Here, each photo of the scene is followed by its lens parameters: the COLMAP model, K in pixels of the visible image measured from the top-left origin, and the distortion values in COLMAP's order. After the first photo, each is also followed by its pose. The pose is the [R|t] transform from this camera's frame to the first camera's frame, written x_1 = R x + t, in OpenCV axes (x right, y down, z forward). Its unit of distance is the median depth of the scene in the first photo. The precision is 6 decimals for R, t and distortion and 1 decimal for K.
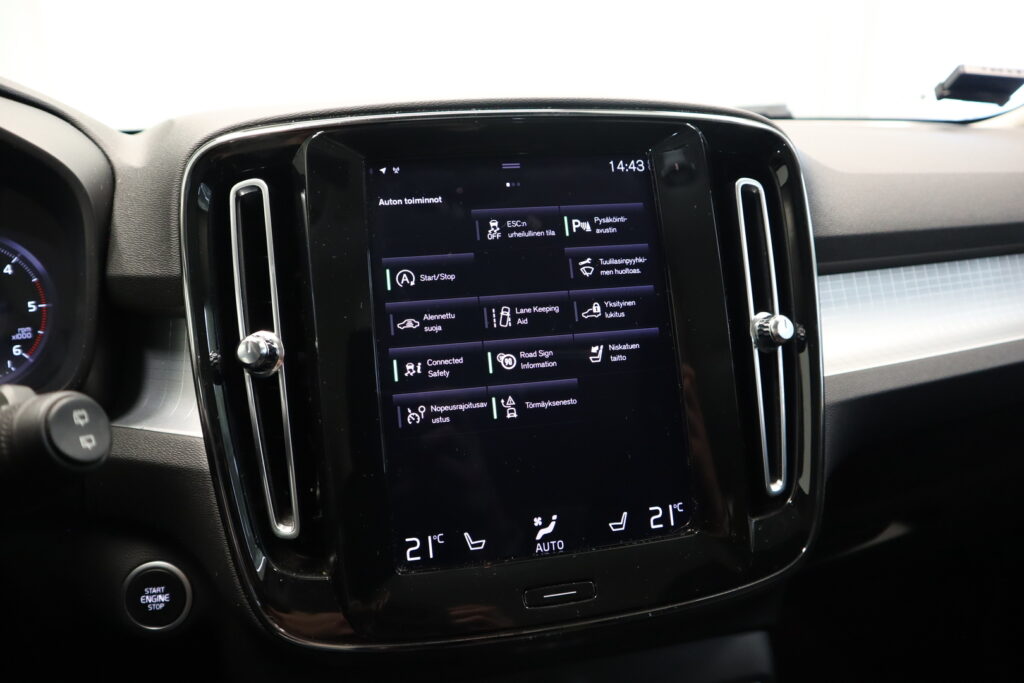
lens RADIAL K [[711.1, 0, 516.5], [0, 711.1, 346.2], [0, 0, 1]] dist [-0.053841, 0.039136]
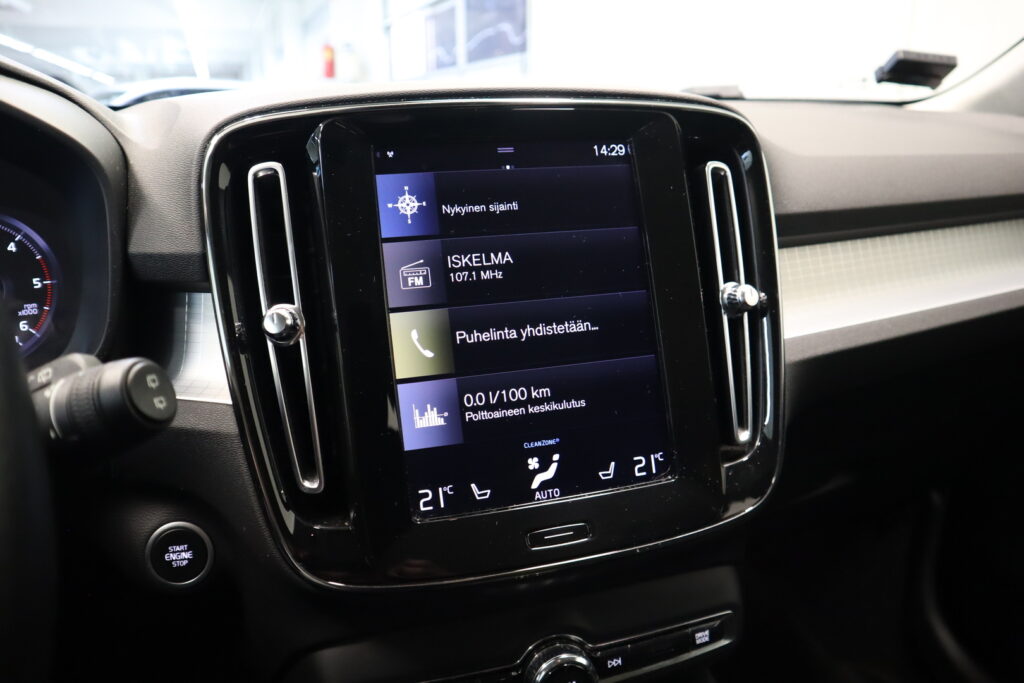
lens RADIAL K [[711.1, 0, 520.8], [0, 711.1, 340.1], [0, 0, 1]] dist [-0.053841, 0.039136]
pose [[0.997007, -0.015165, 0.075812, -0.073053], [0.012885, 0.999453, 0.030471, 0.005566], [-0.076233, -0.029403, 0.996656, -0.098997]]
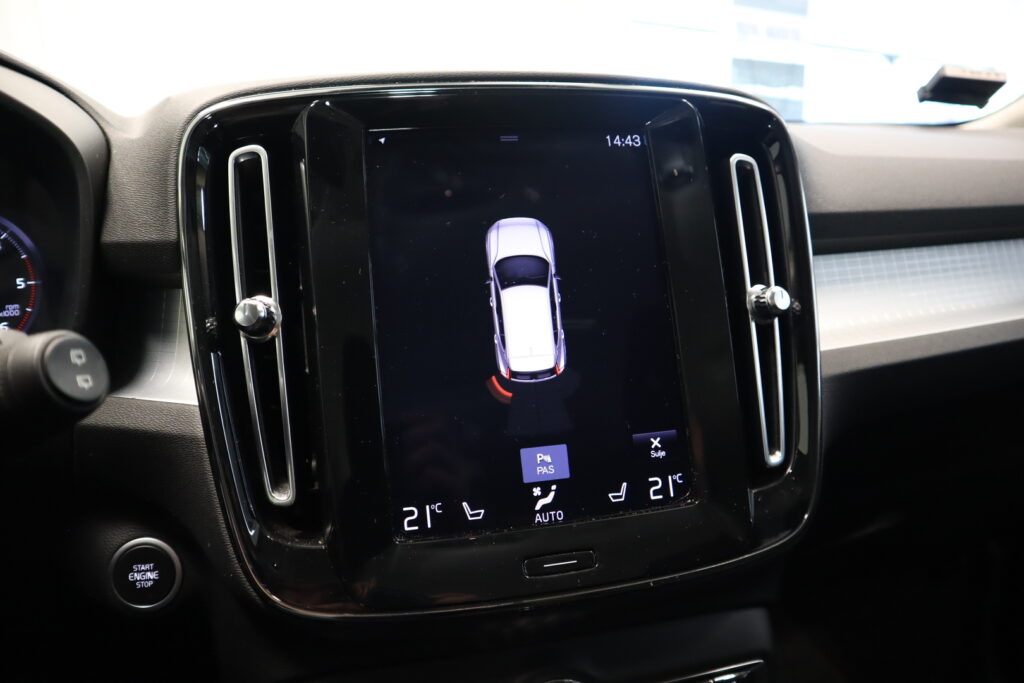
lens RADIAL K [[711.1, 0, 518.7], [0, 711.1, 341.1], [0, 0, 1]] dist [-0.053841, 0.039136]
pose [[0.999732, 0.000200, 0.023136, -0.017888], [0.000591, 0.999416, -0.034174, 0.069181], [-0.023130, 0.034179, 0.999148, 0.004666]]
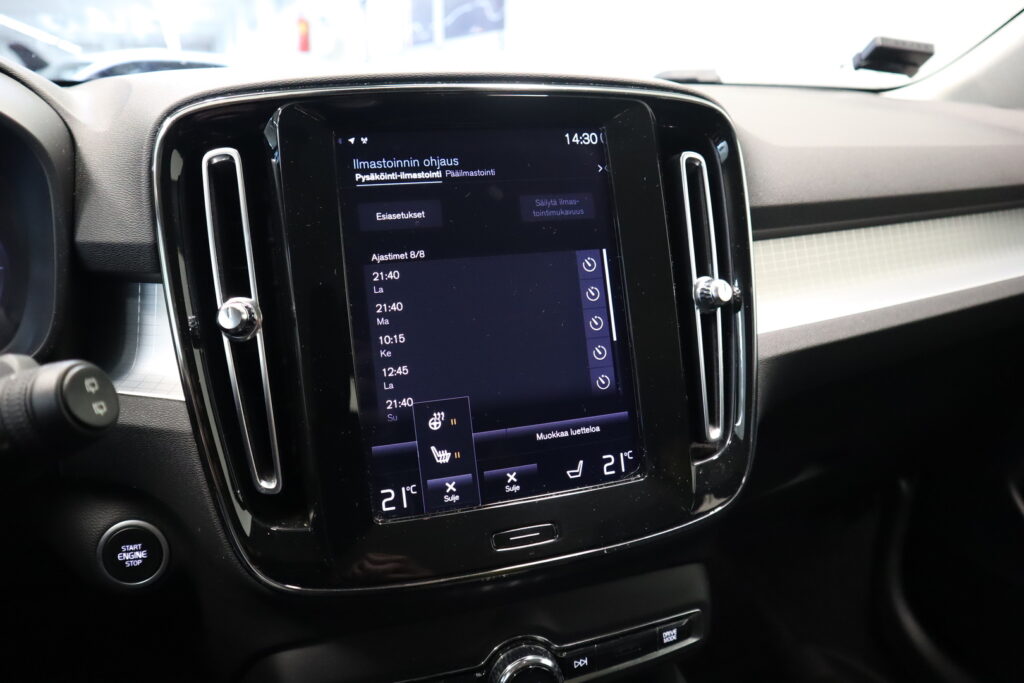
lens RADIAL K [[711.1, 0, 514.8], [0, 711.1, 337.5], [0, 0, 1]] dist [-0.053841, 0.039136]
pose [[0.994775, -0.009041, 0.101693, -0.057850], [0.003386, 0.998445, 0.055643, -0.016469], [-0.102038, -0.055008, 0.993258, -0.066854]]
